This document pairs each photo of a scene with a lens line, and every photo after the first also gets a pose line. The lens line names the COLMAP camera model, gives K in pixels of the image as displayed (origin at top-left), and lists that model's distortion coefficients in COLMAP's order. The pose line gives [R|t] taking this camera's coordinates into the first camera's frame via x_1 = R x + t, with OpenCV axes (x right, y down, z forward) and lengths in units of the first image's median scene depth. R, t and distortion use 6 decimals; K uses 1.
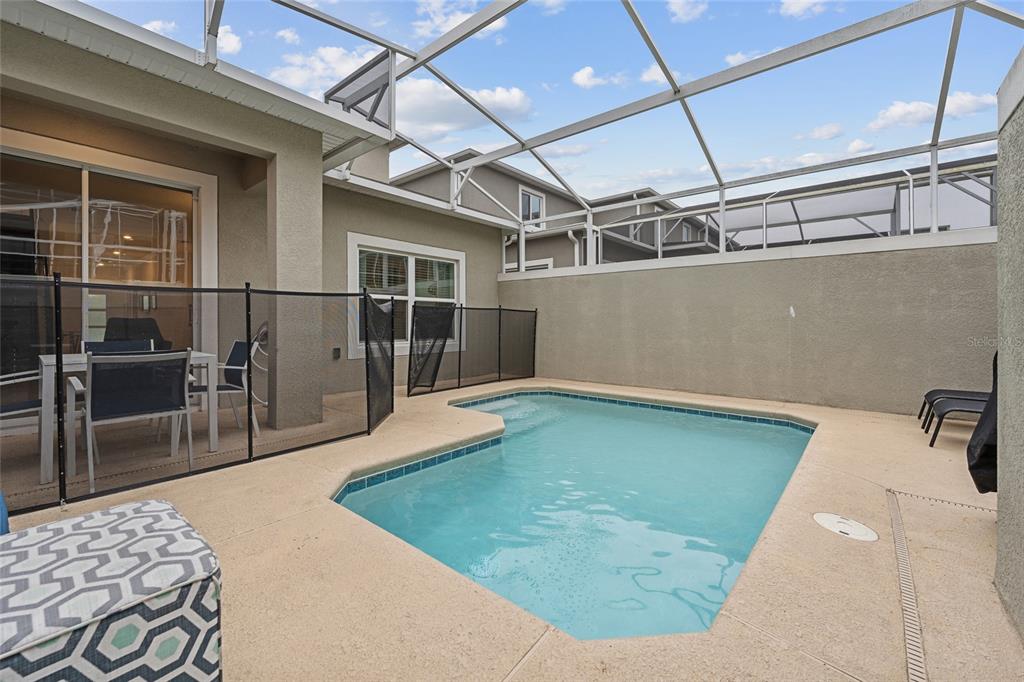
lens RADIAL K [[413.1, 0, 517.1], [0, 413.1, 321.9], [0, 0, 1]] dist [-0.002125, -0.000593]
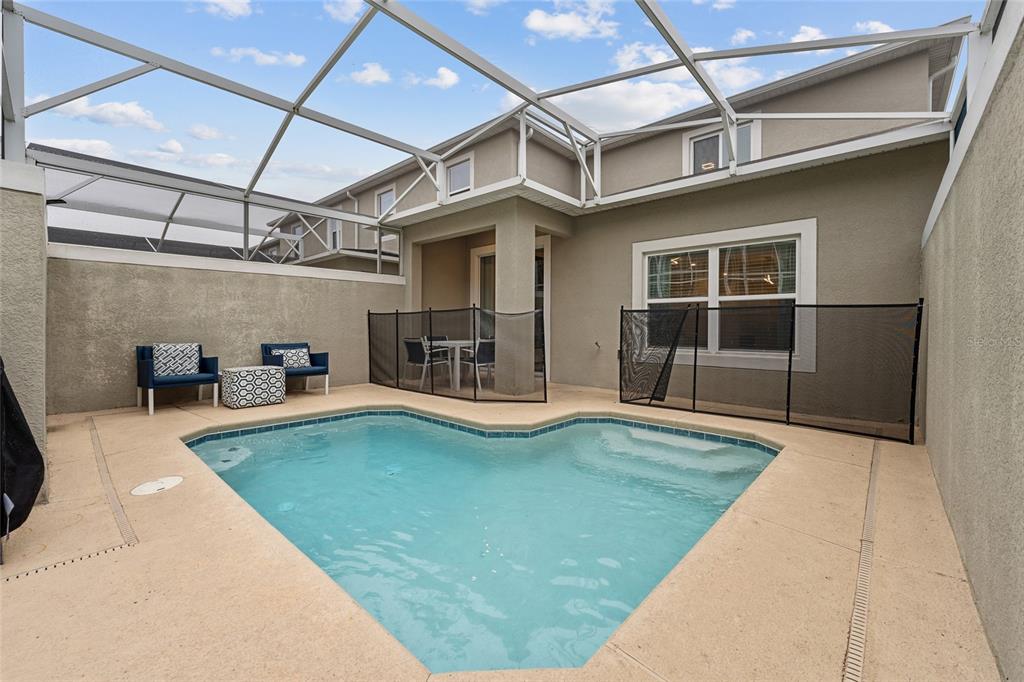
lens RADIAL K [[413.1, 0, 510.7], [0, 413.1, 333.2], [0, 0, 1]] dist [-0.002125, -0.000593]
pose [[-0.029689, 0.015722, -0.999436, 0.606491], [-0.004576, 0.999864, 0.015865, 0.000832], [0.999549, 0.005045, -0.029613, 0.635745]]
